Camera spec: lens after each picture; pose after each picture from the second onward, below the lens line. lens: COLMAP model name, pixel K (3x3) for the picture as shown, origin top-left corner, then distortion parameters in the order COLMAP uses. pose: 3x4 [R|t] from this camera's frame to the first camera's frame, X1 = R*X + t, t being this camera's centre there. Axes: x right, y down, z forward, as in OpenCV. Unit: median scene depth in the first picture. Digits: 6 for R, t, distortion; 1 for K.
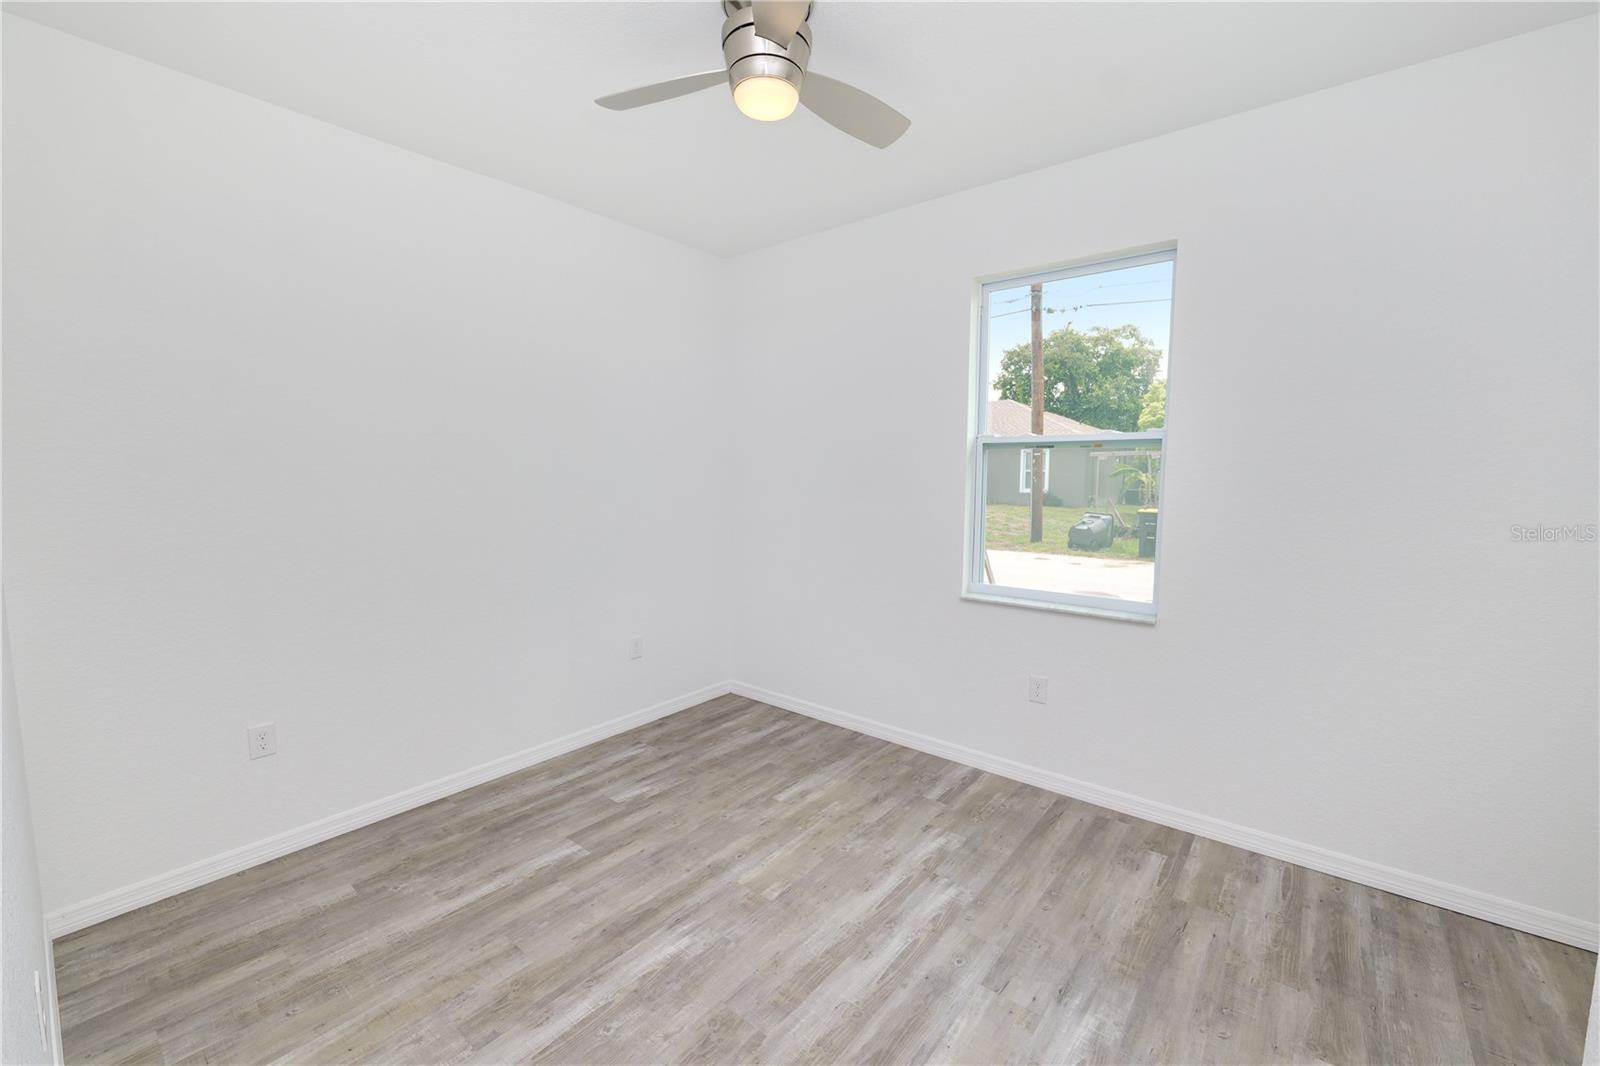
lens RADIAL K [[651.9, 0, 801.4], [0, 651.9, 532.9], [0, 0, 1]] dist [-0.013885, 0.001521]
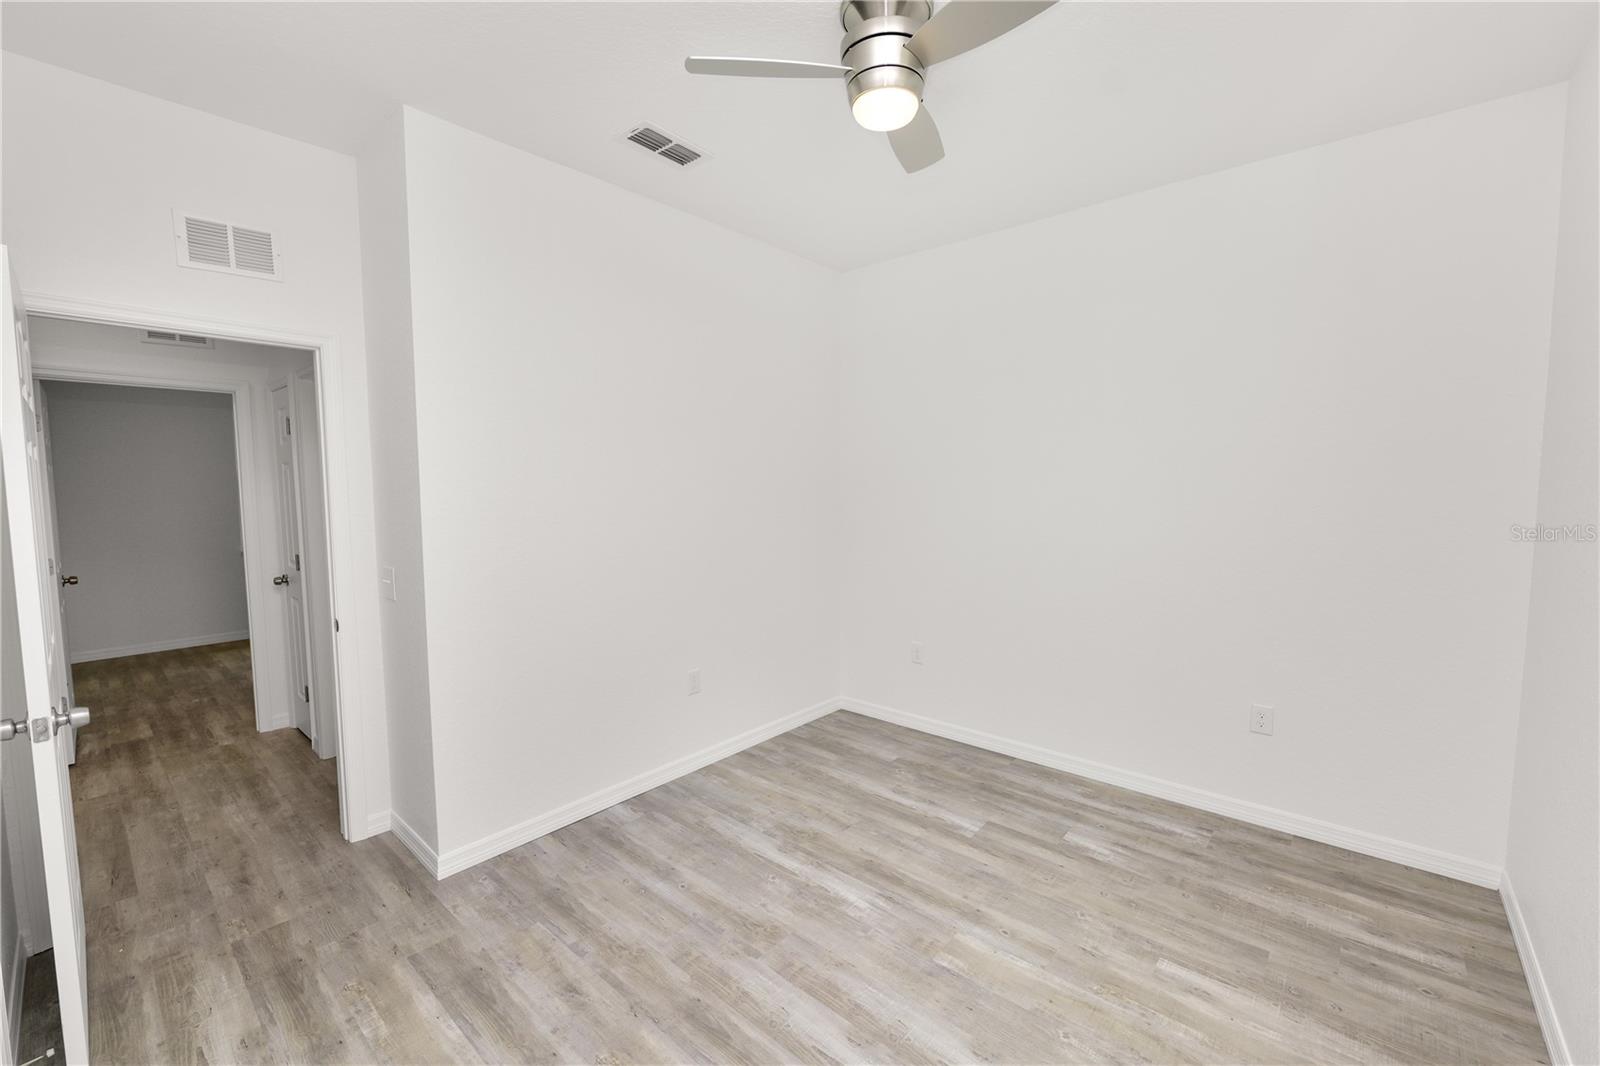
lens RADIAL K [[651.9, 0, 813.7], [0, 651.9, 546.3], [0, 0, 1]] dist [-0.013885, 0.001521]
pose [[-0.026732, 0.093904, -0.995222, 0.699273], [-0.091570, 0.991162, 0.095980, -0.068657], [0.995440, 0.093698, -0.017897, 0.691328]]
